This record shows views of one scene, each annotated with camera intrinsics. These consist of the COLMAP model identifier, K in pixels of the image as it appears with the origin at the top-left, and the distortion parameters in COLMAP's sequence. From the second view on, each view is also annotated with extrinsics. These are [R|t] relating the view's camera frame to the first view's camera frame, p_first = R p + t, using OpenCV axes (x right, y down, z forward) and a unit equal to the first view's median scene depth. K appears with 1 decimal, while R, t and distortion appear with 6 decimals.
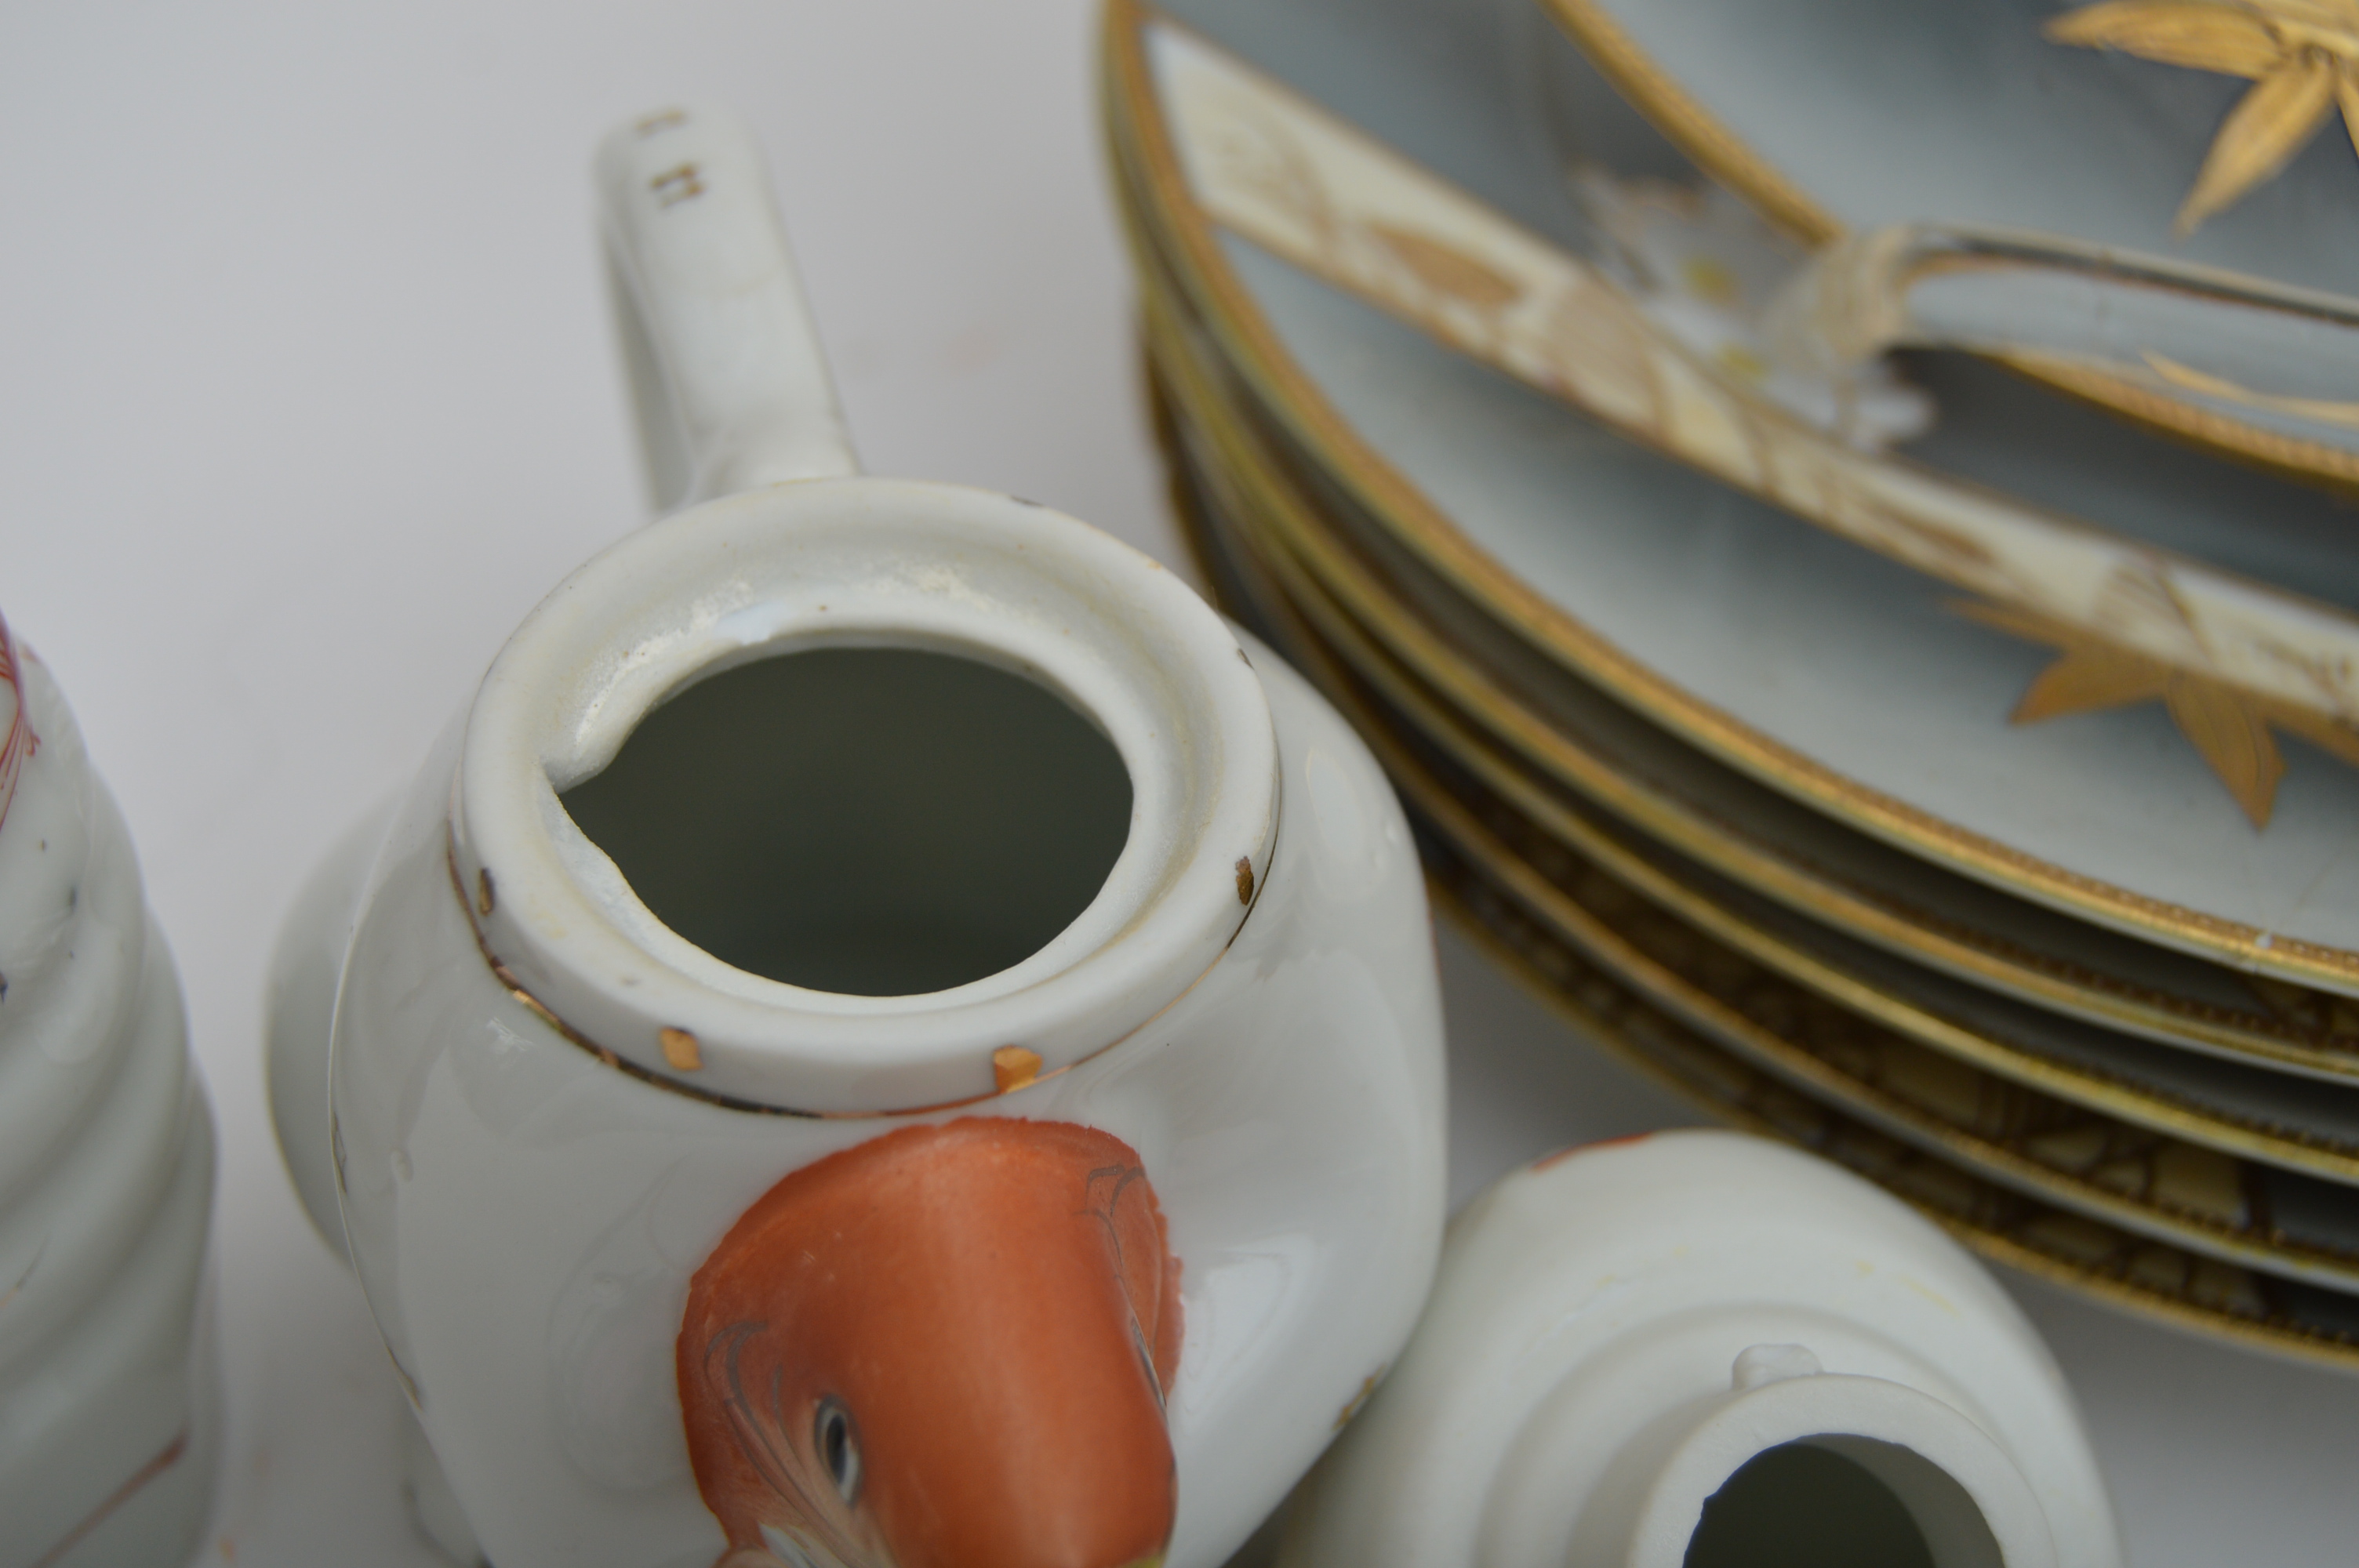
lens RADIAL K [[4102.0, 0, 1179.5], [0, 4102.0, 784.0], [0, 0, 1]] dist [-0.029529, -0.224207]
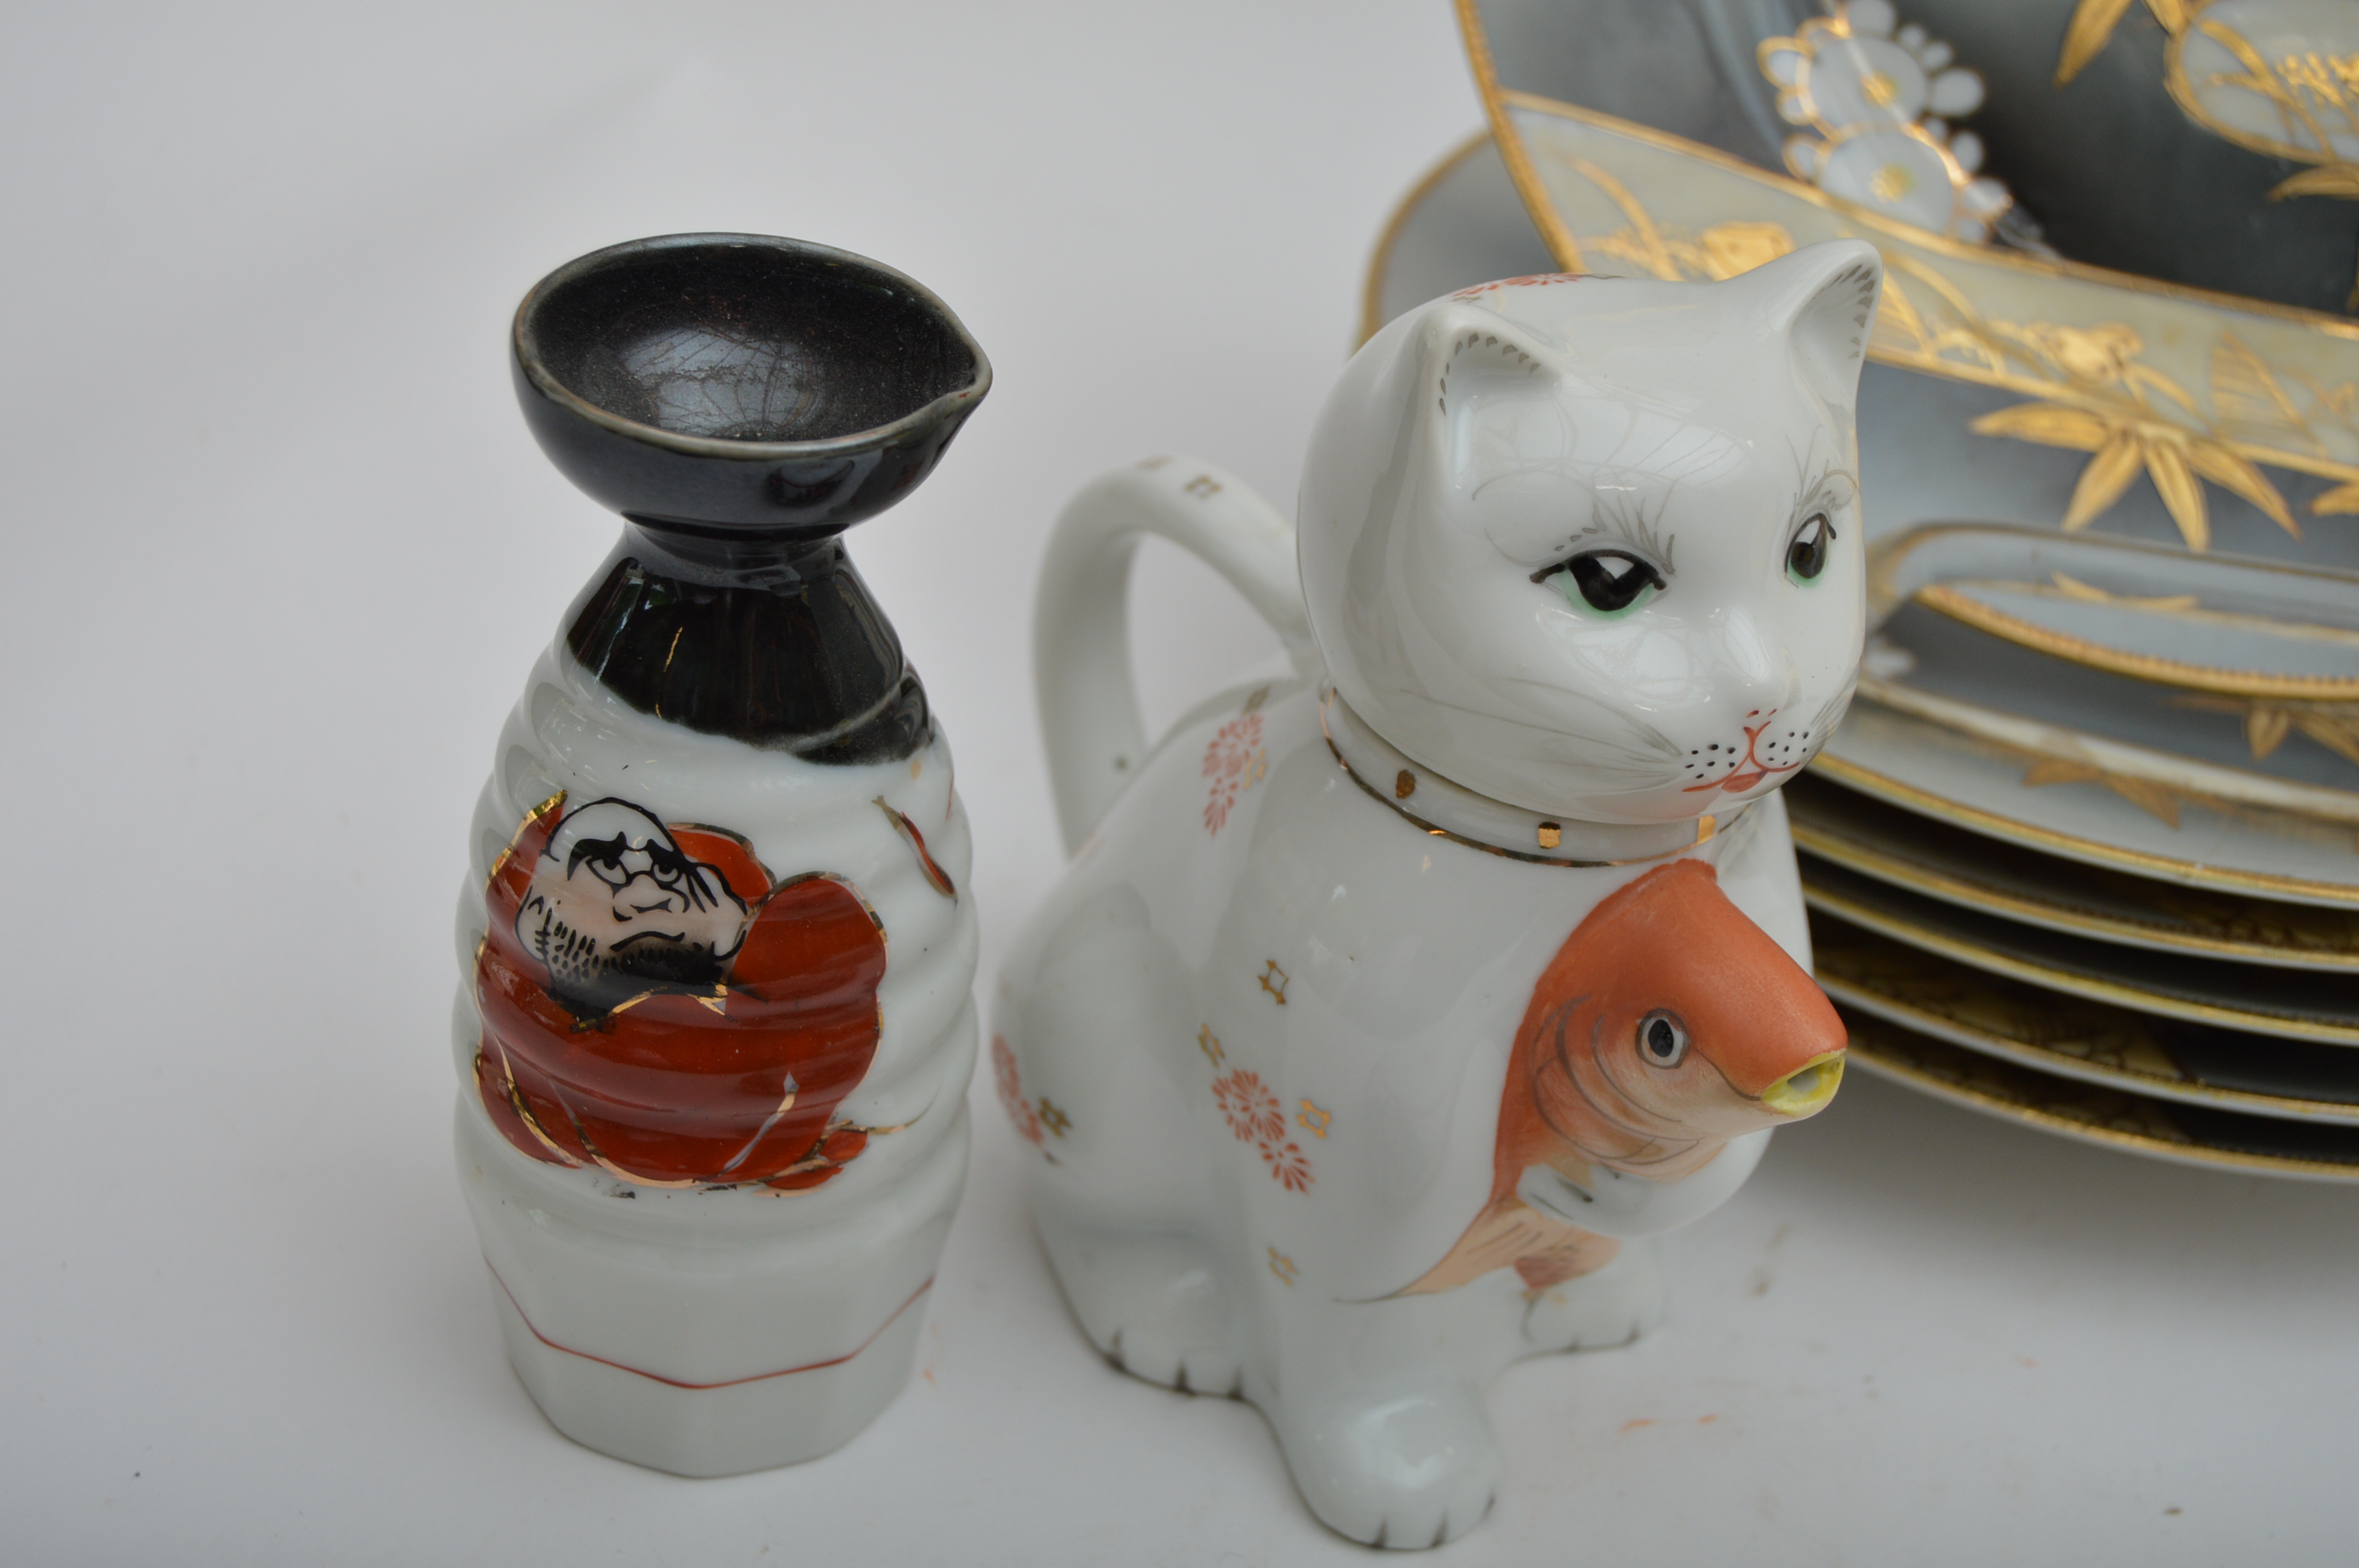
lens RADIAL K [[4102.0, 0, 1179.5], [0, 4102.0, 784.0], [0, 0, 1]] dist [-0.029529, -0.224207]
pose [[0.988944, -0.018834, 0.147091, -0.366226], [0.048224, 0.978834, -0.198892, 0.283229], [-0.140232, 0.203786, 0.968920, -0.563340]]
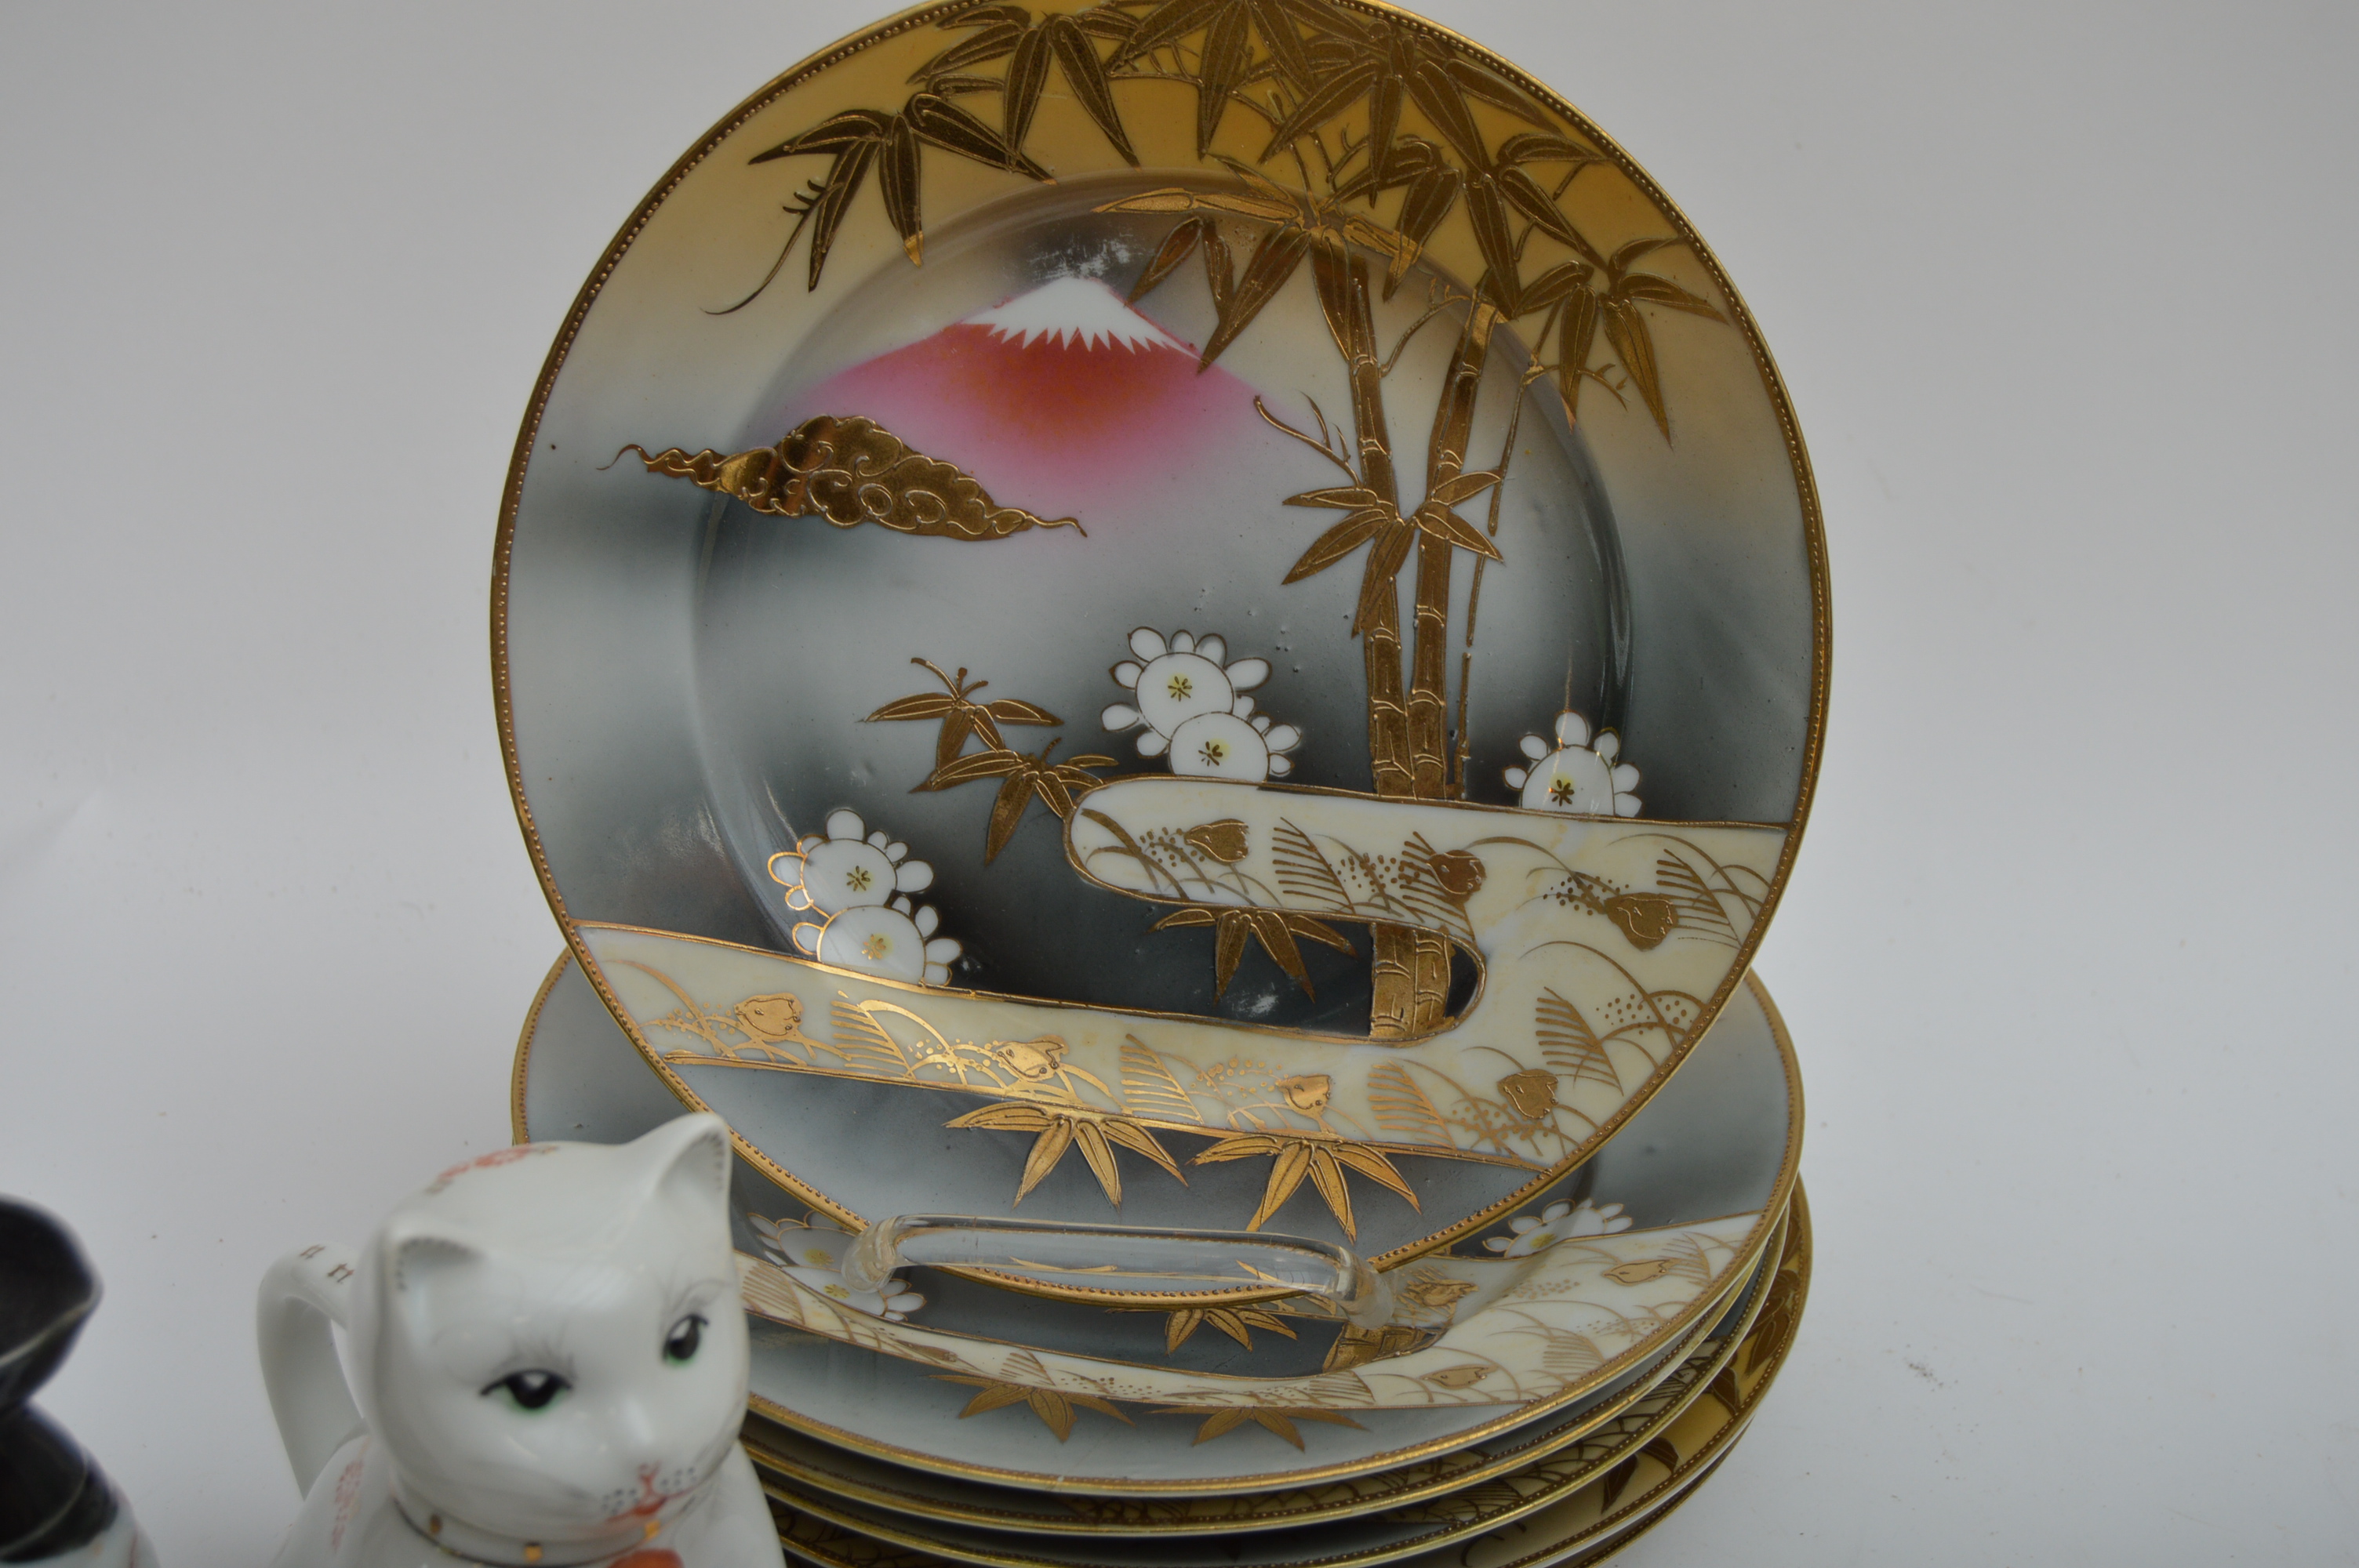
lens RADIAL K [[3998.0, 0, 1179.5], [0, 3998.0, 784.0], [0, 0, 1]] dist [0.024531, -0.002865]
pose [[0.972969, -0.118631, 0.198138, -0.082300], [0.165346, 0.956823, -0.239063, 0.192658], [-0.161223, 0.265362, 0.950574, -1.219508]]
